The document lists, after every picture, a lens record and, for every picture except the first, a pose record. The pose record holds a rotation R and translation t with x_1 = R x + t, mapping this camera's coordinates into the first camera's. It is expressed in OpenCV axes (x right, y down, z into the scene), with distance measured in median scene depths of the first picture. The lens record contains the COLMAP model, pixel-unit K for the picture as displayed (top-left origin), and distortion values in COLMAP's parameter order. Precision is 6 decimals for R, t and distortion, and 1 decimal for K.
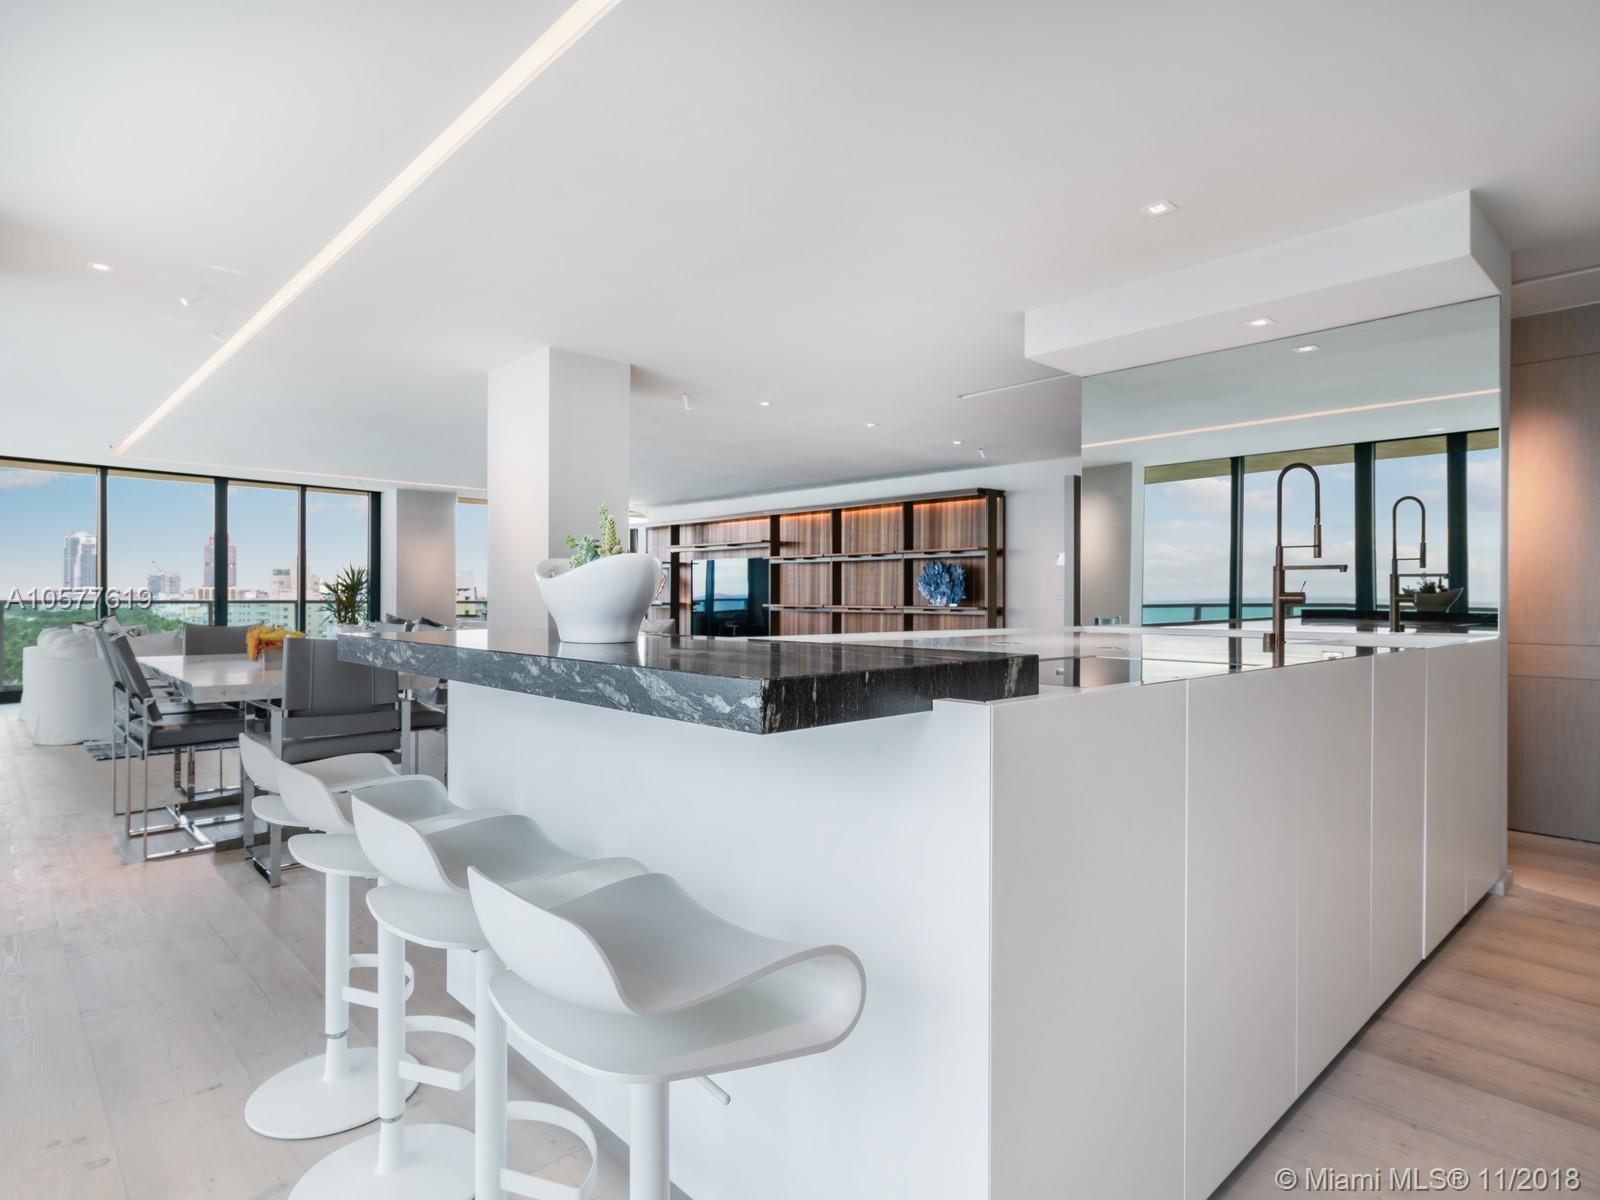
lens RADIAL K [[880.1, 0, 800.0], [0, 880.1, 600.0], [0, 0, 1]] dist [0.005790, 0.000566]
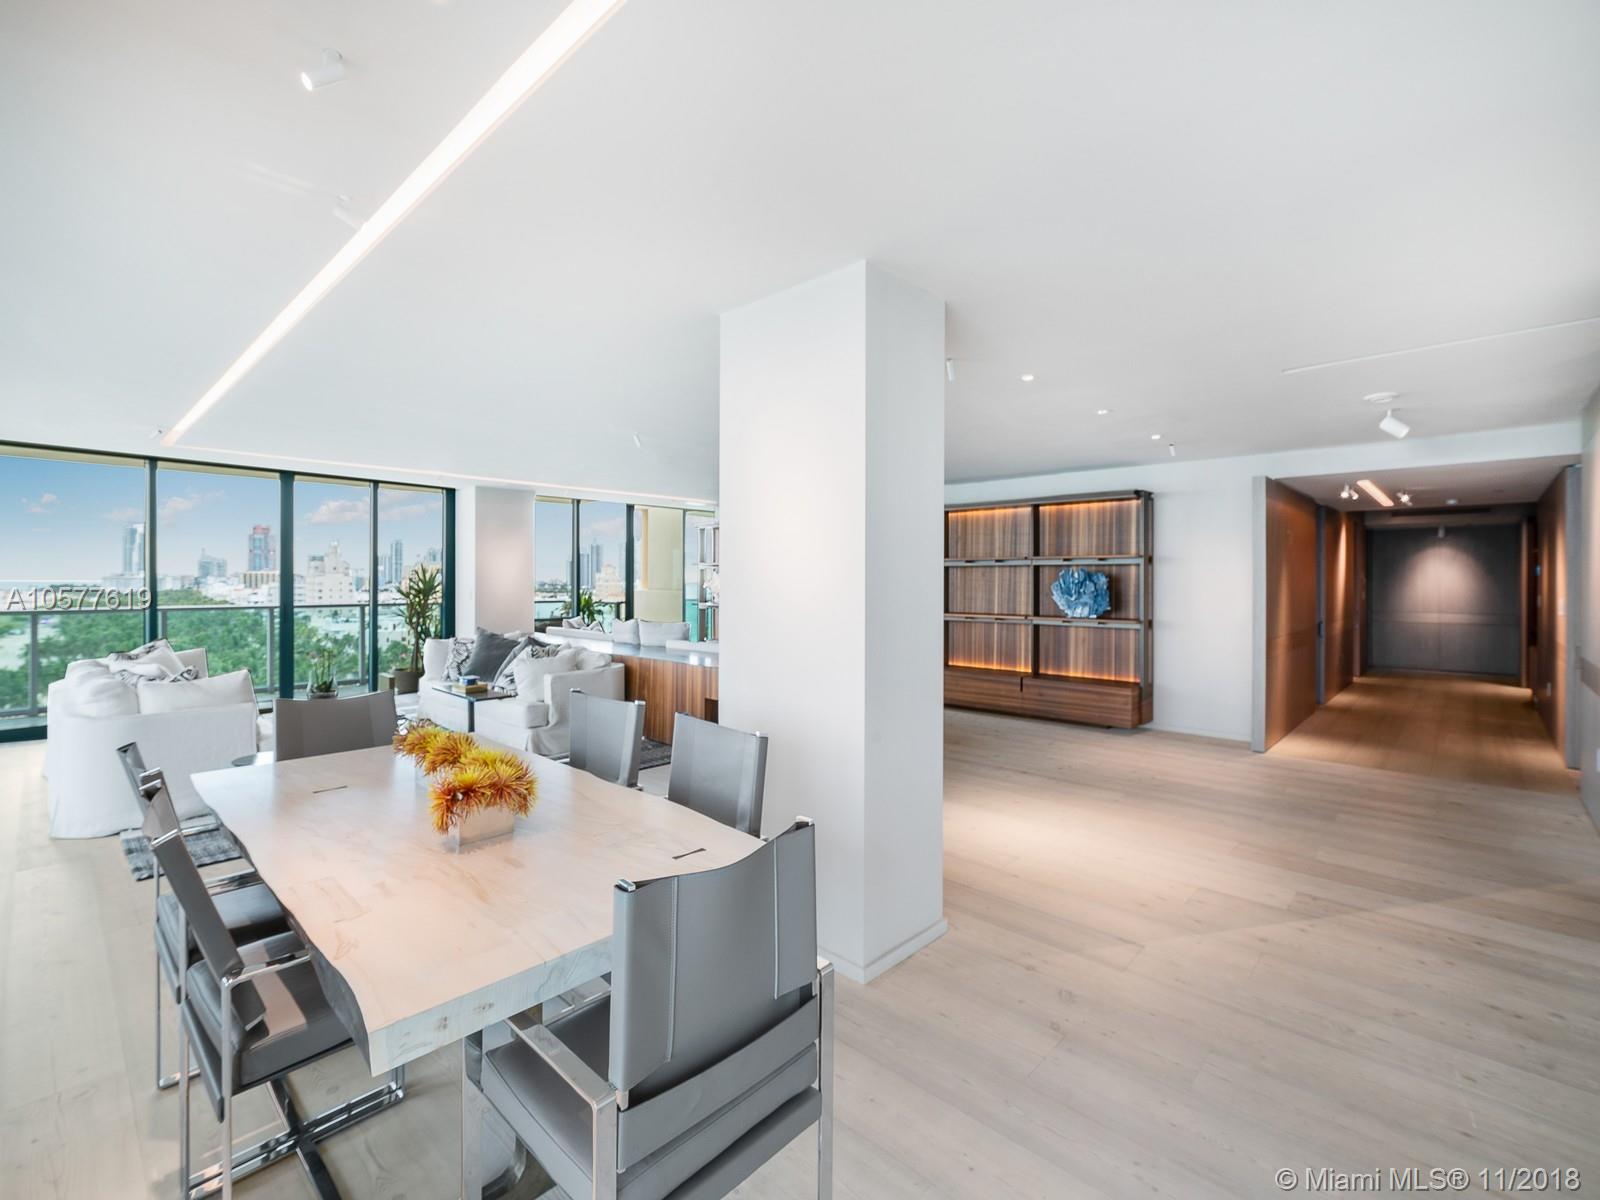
lens RADIAL K [[771.8, 0, 799.7], [0, 771.8, 589.5], [0, 0, 1]] dist [-0.003936, 0.000045]
pose [[0.999634, 0.003738, 0.026802, -0.148234], [-0.003864, 0.999982, 0.004649, -0.023730], [-0.026785, -0.004751, 0.999630, 0.194191]]
